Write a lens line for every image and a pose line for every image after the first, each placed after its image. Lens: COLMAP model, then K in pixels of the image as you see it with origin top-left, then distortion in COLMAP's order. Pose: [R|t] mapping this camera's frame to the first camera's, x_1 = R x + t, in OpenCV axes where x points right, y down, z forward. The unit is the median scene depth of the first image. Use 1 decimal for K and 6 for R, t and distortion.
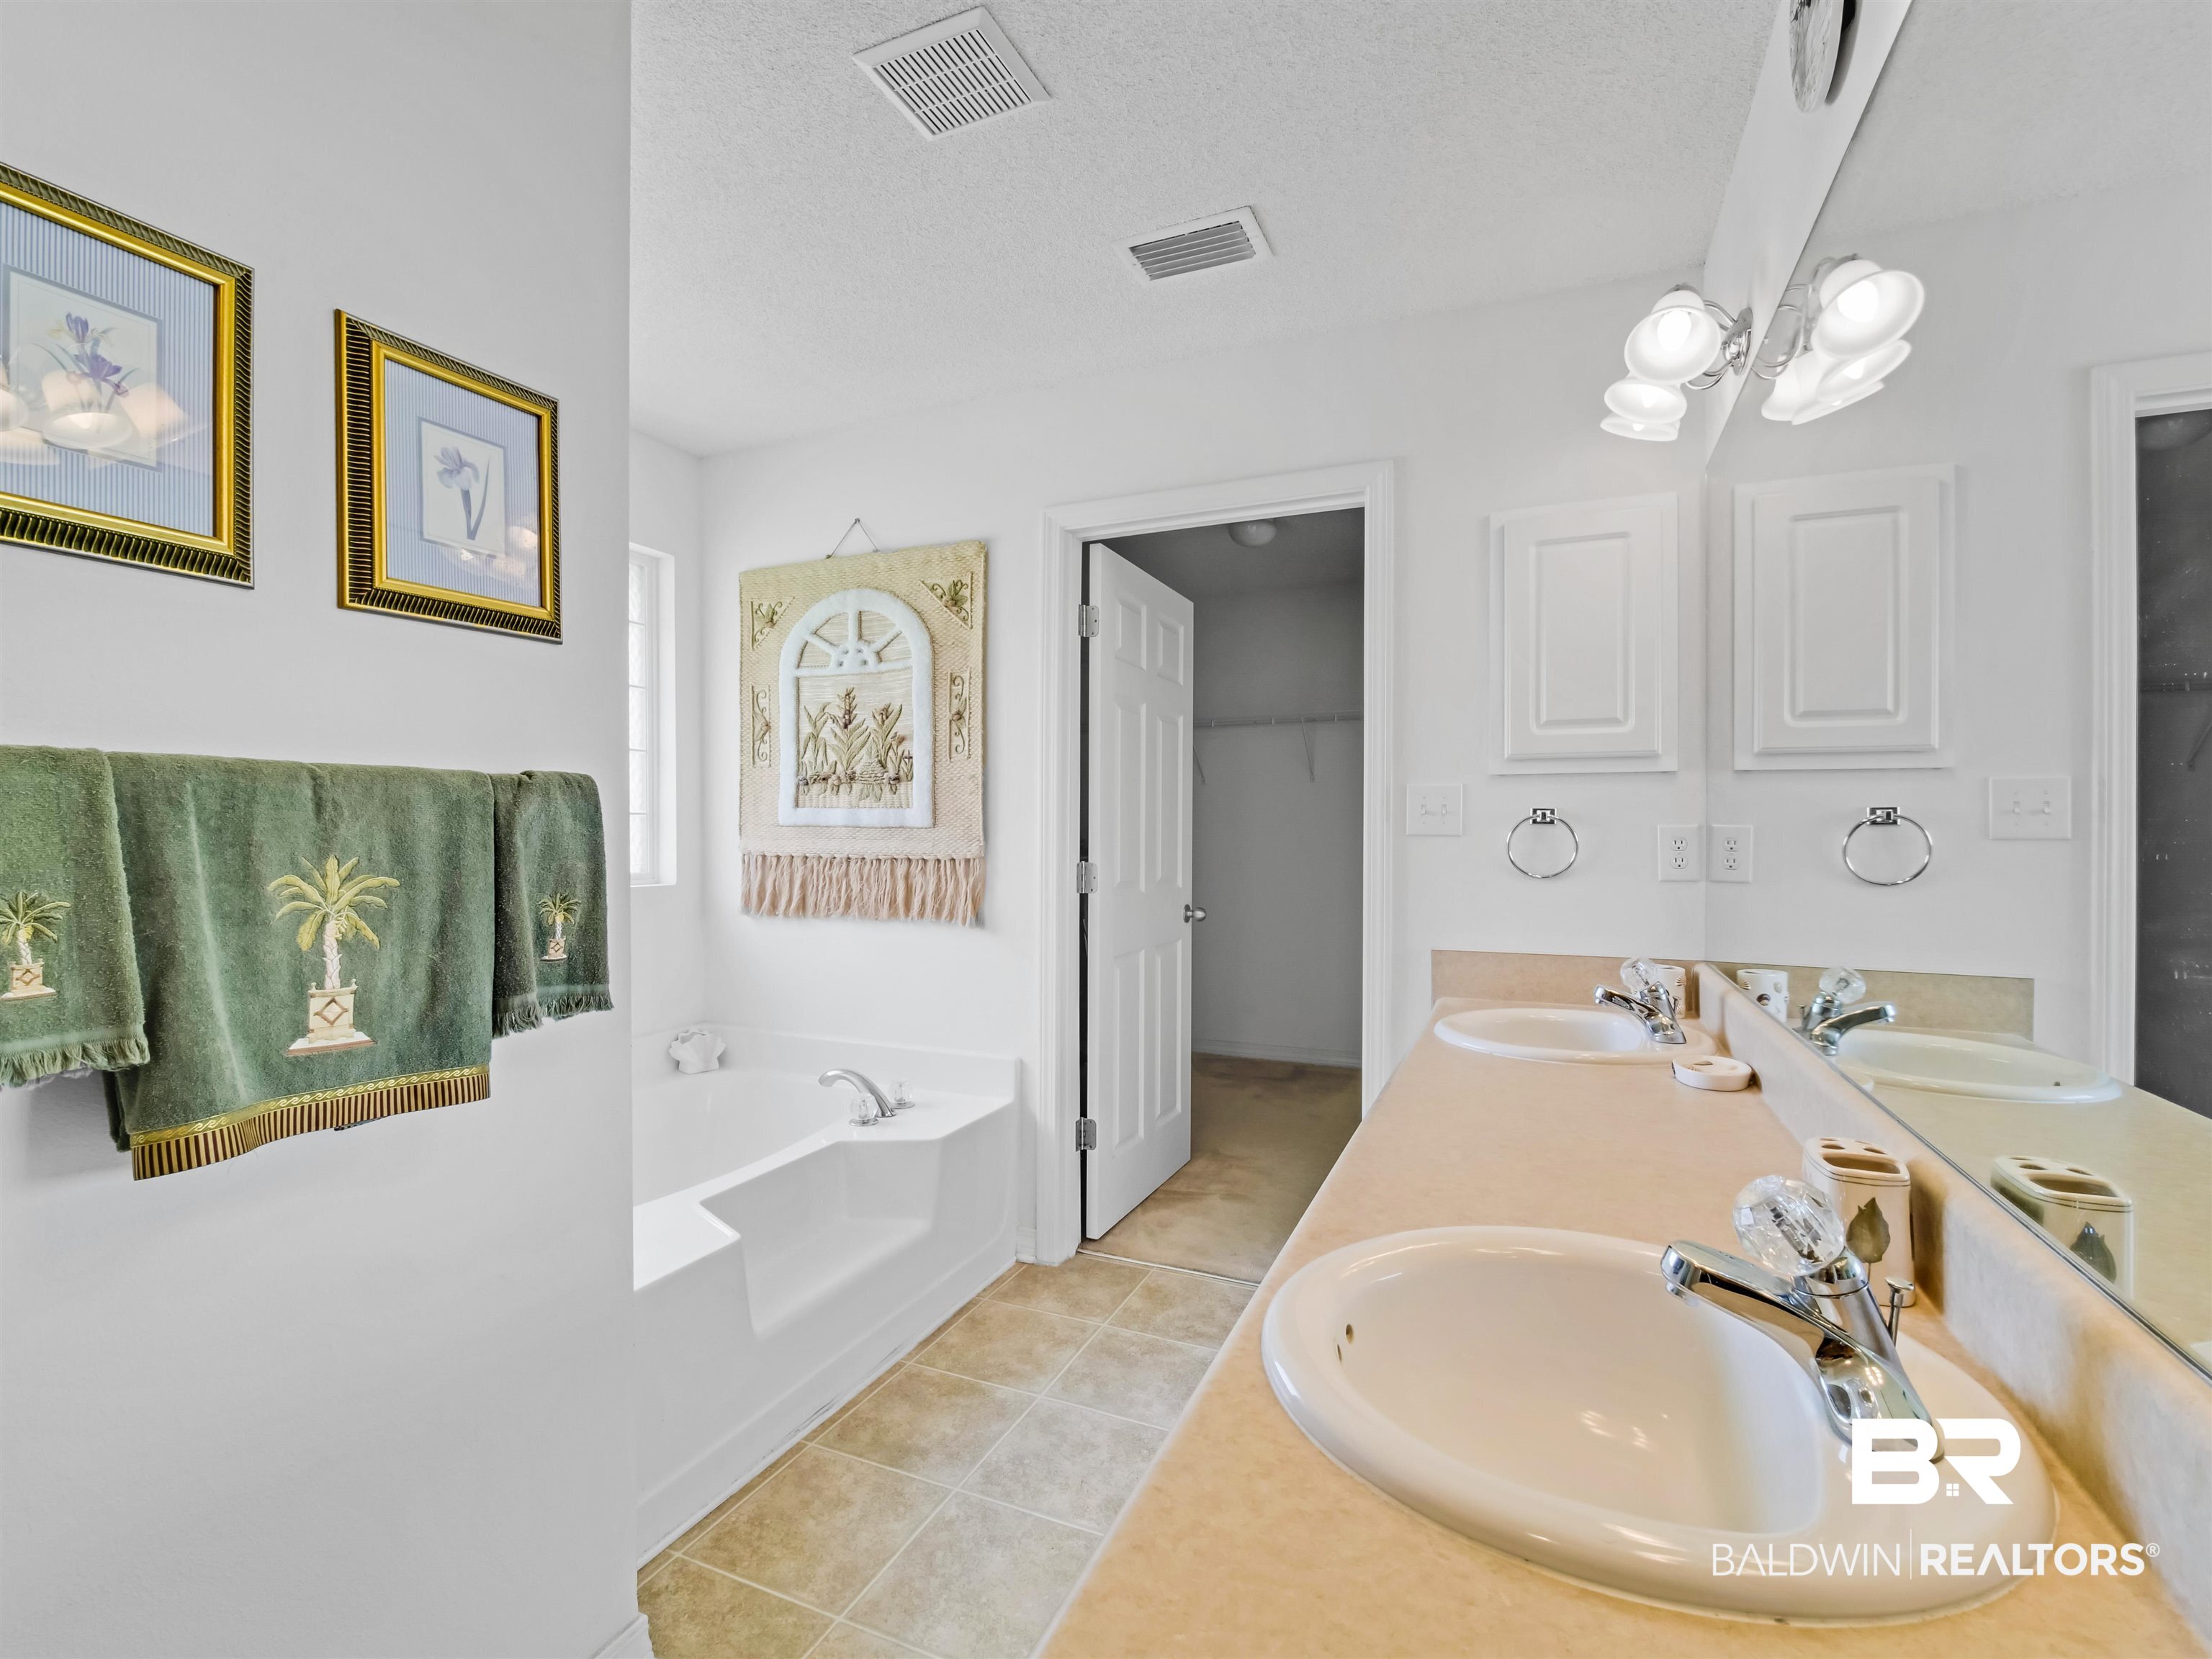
lens RADIAL K [[1018.5, 0, 1094.2], [0, 1018.5, 837.7], [0, 0, 1]] dist [-0.016616, -0.001676]
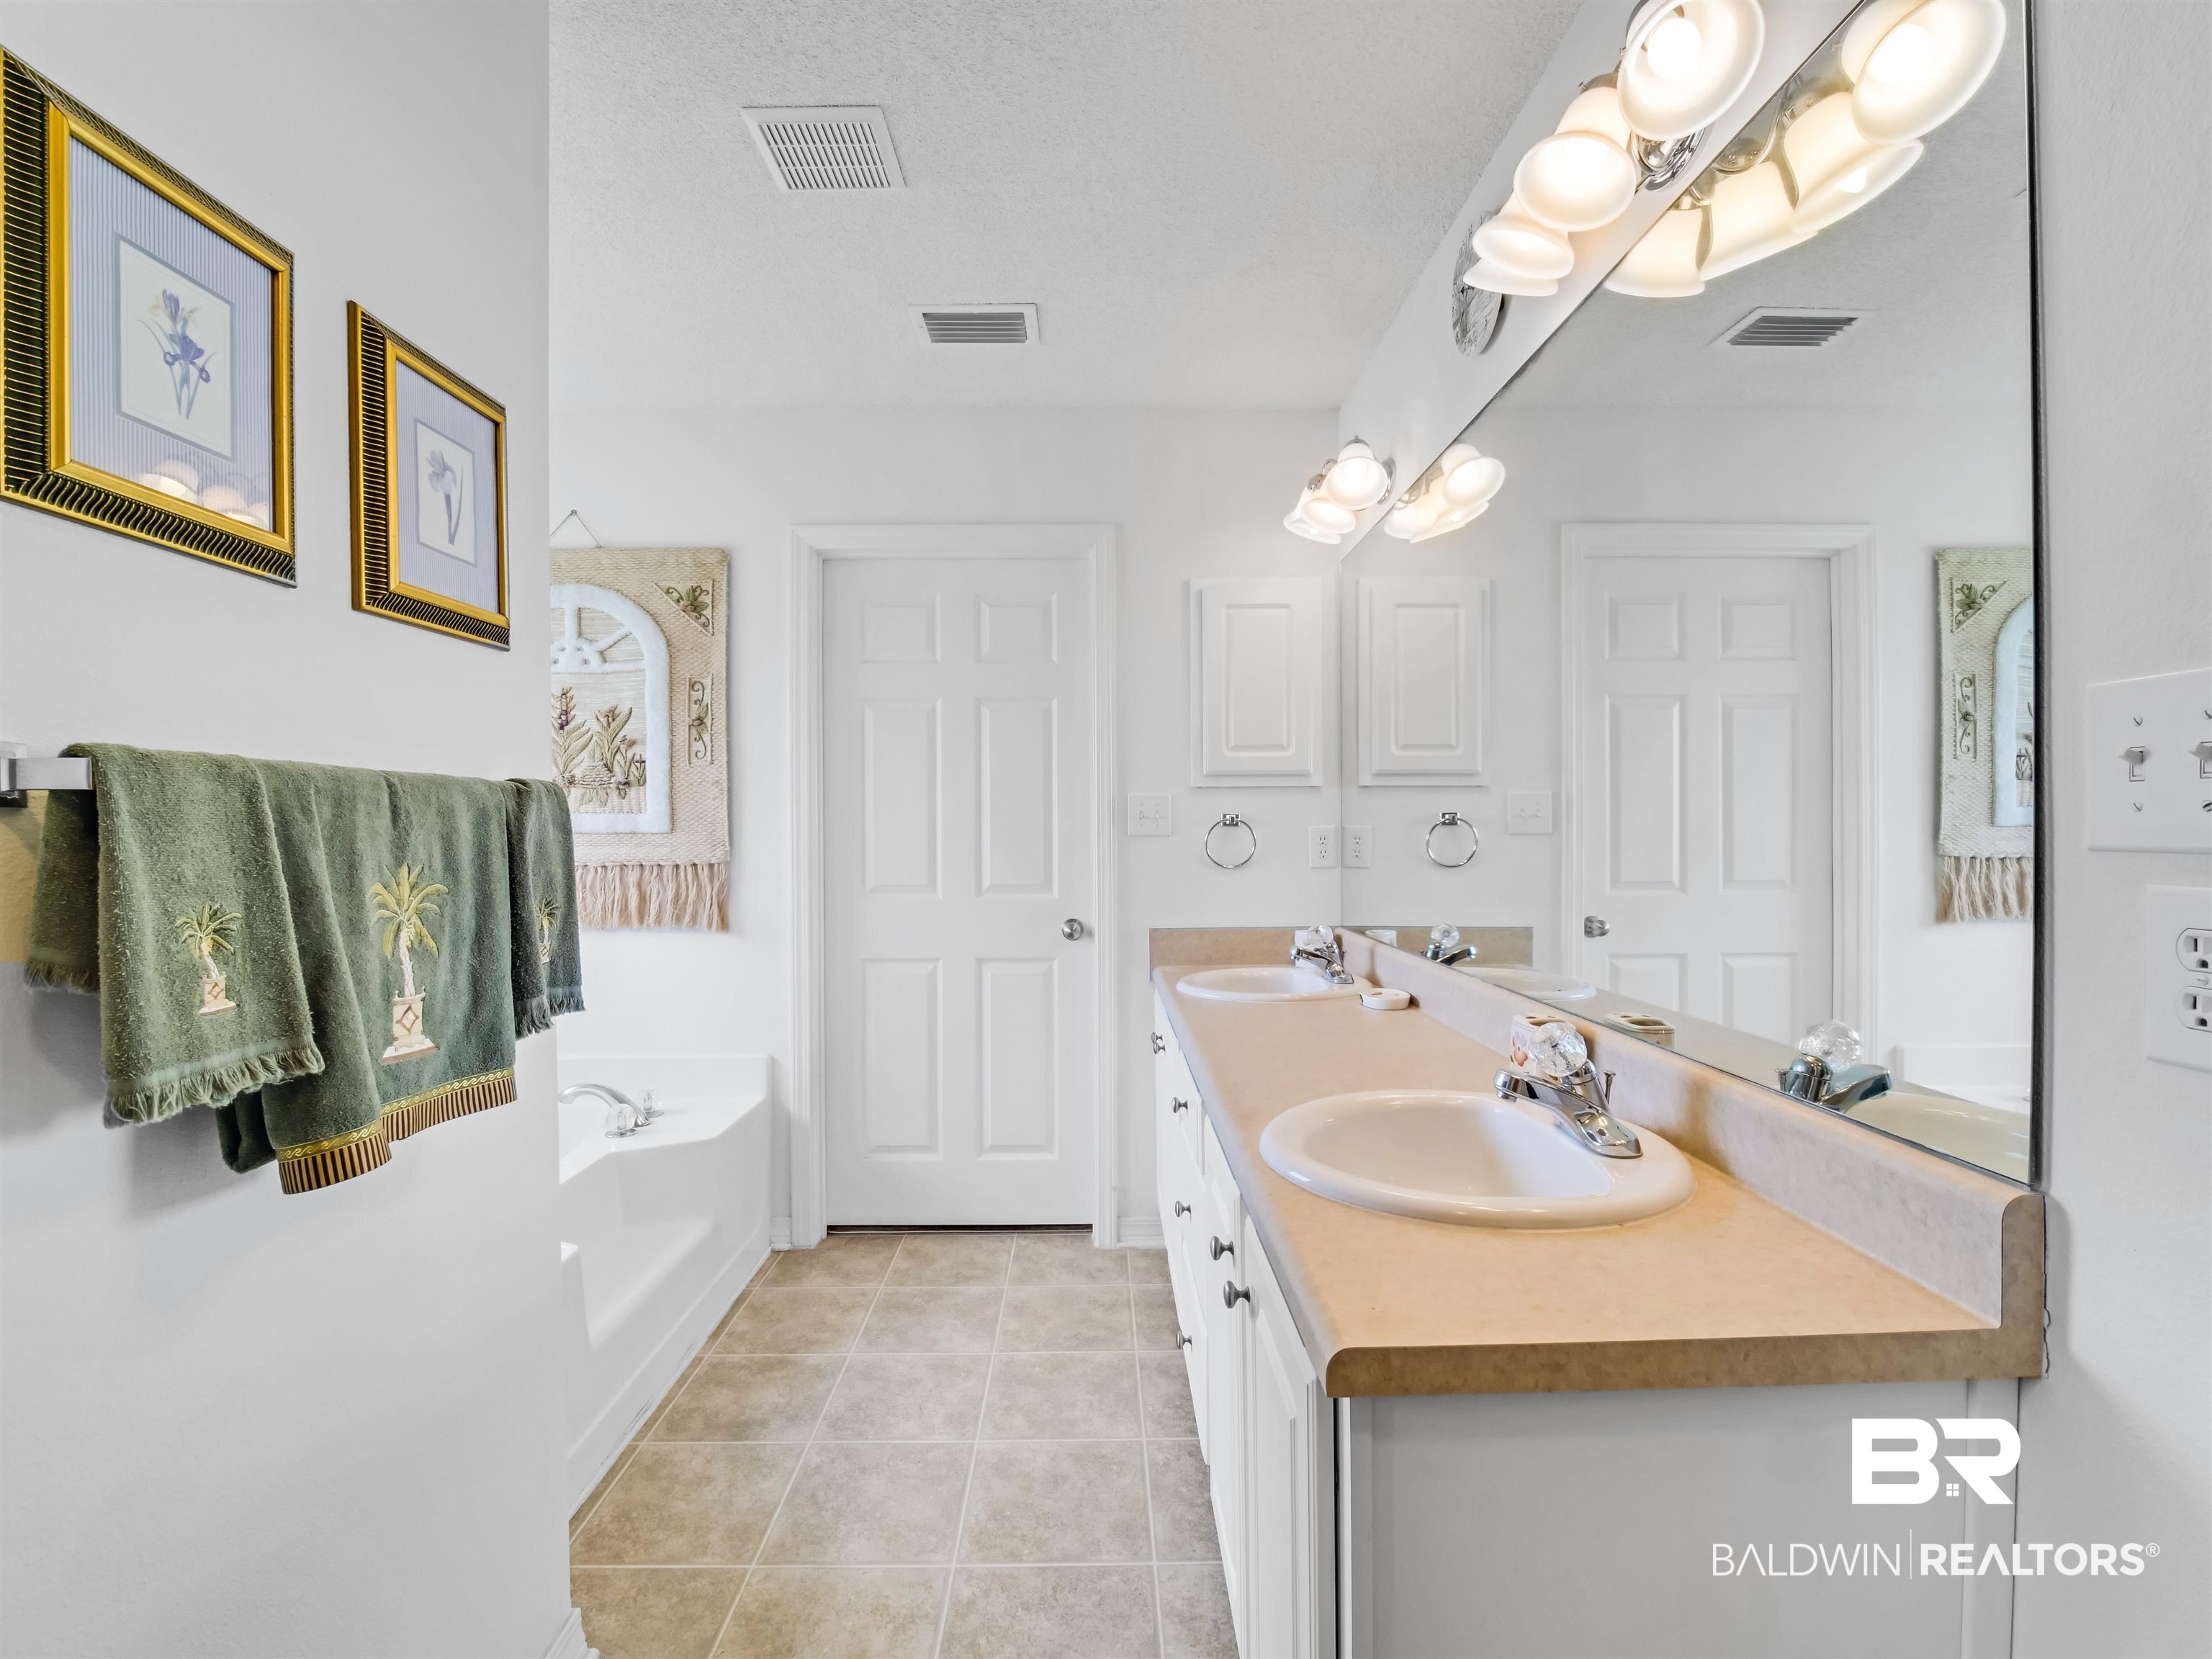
lens RADIAL K [[1006.2, 0, 1103.4], [0, 1006.2, 849.1], [0, 0, 1]] dist [-0.017124, -0.001192]
pose [[0.907381, -0.014921, 0.420044, -0.296407], [0.011575, 0.999878, 0.010513, 0.000613], [-0.420149, -0.004677, 0.907443, -0.103524]]
